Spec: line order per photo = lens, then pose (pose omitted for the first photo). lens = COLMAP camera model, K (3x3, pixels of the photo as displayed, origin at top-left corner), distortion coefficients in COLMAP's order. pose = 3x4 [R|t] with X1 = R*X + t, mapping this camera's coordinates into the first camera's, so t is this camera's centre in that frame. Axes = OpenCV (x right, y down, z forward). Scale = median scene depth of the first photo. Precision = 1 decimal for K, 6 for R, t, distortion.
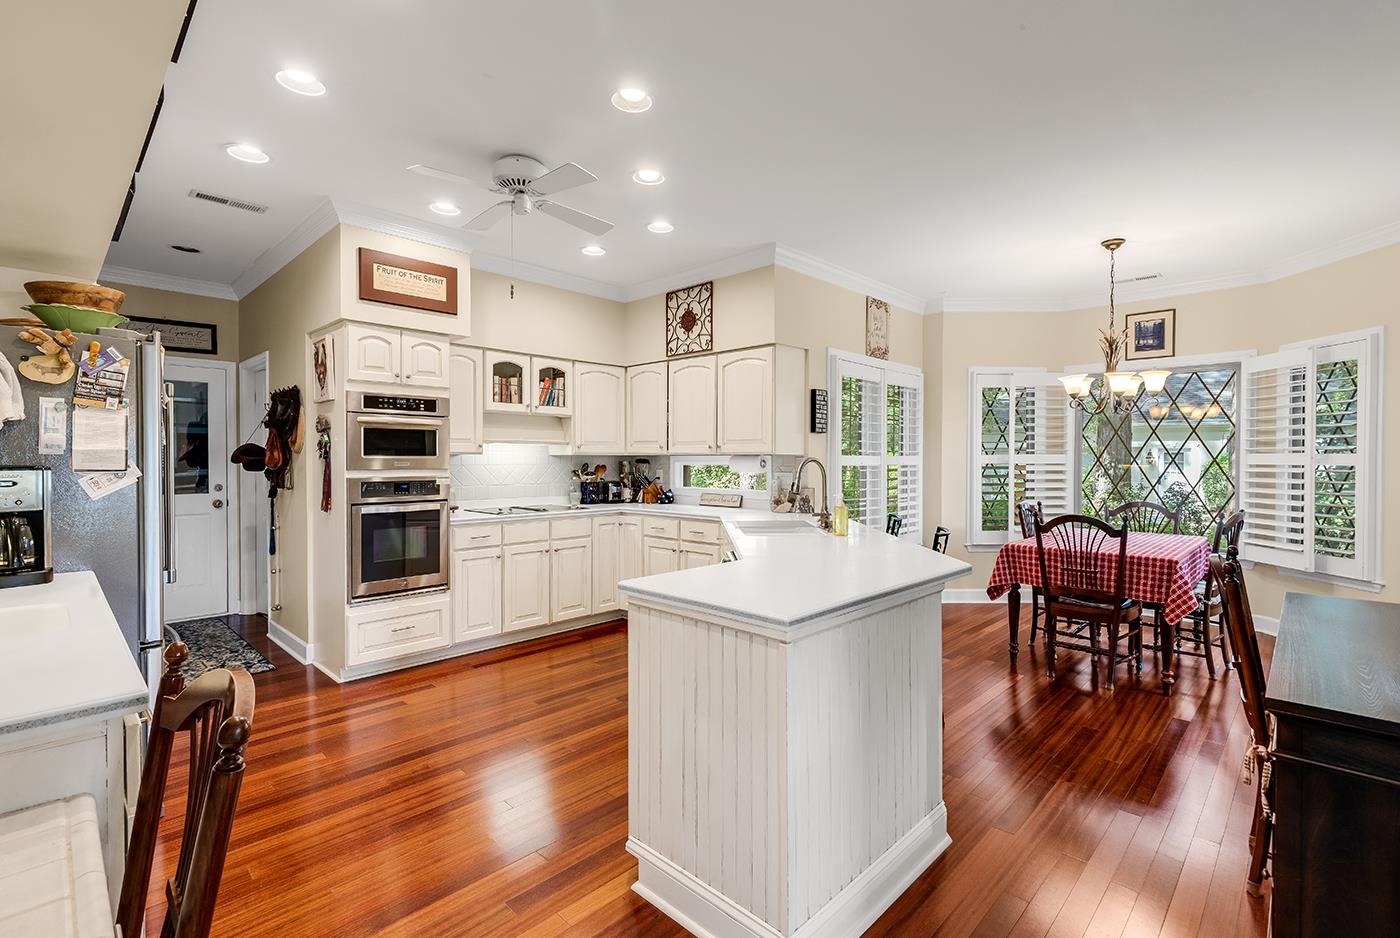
lens RADIAL K [[624.9, 0, 692.7], [0, 624.9, 461.7], [0, 0, 1]] dist [0.004371, -0.001296]
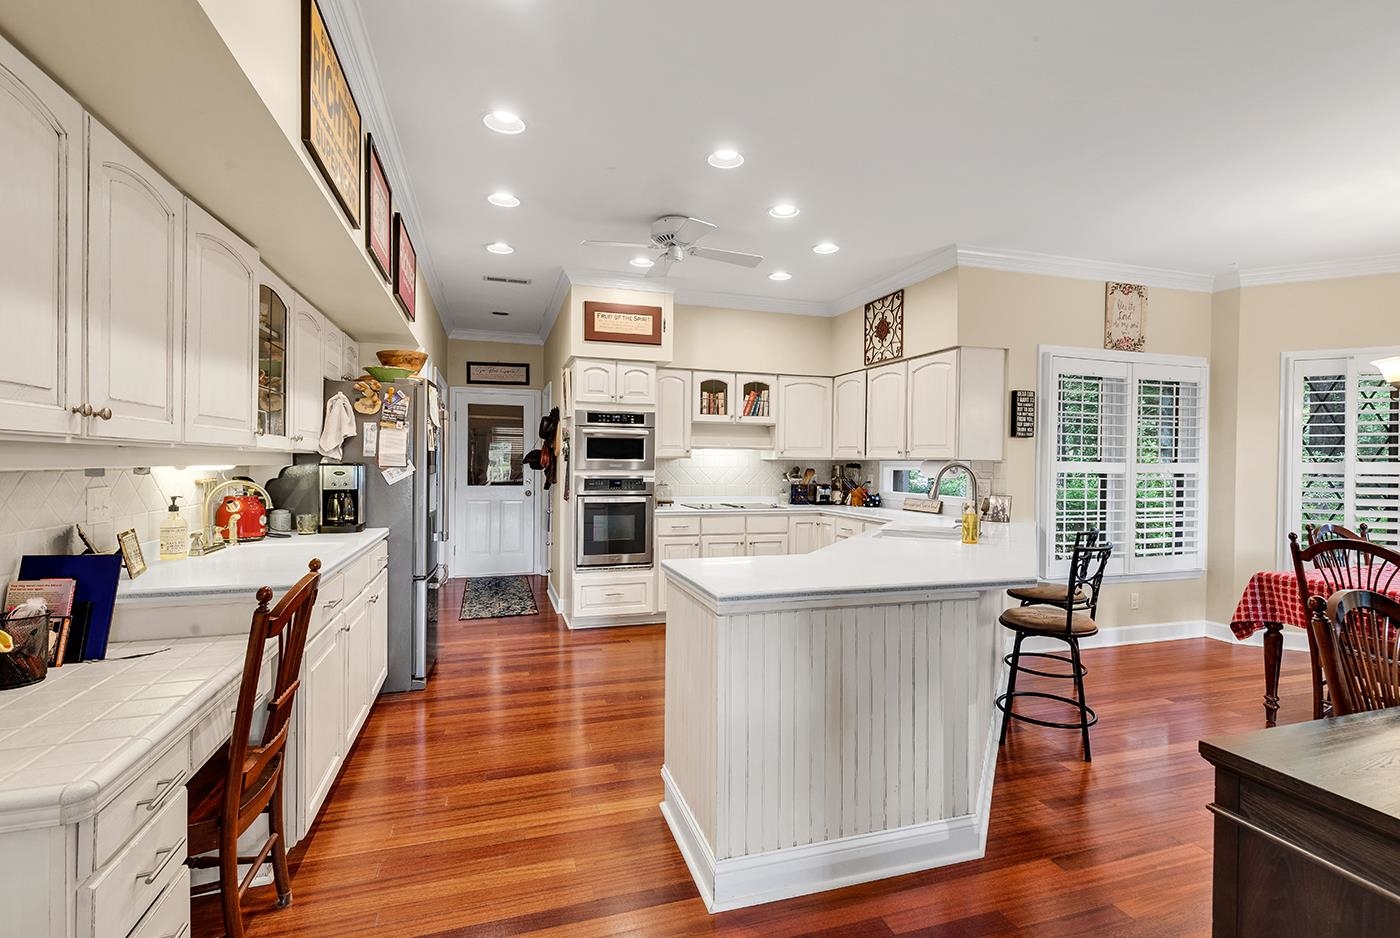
lens RADIAL K [[635.5, 0, 764.7], [0, 635.5, 462.8], [0, 0, 1]] dist [0.001788, -0.000906]
pose [[0.896940, 0.007947, -0.442082, 0.292231], [-0.010843, 0.999933, -0.004024, 0.000183], [0.442020, 0.008403, 0.896966, -0.024165]]
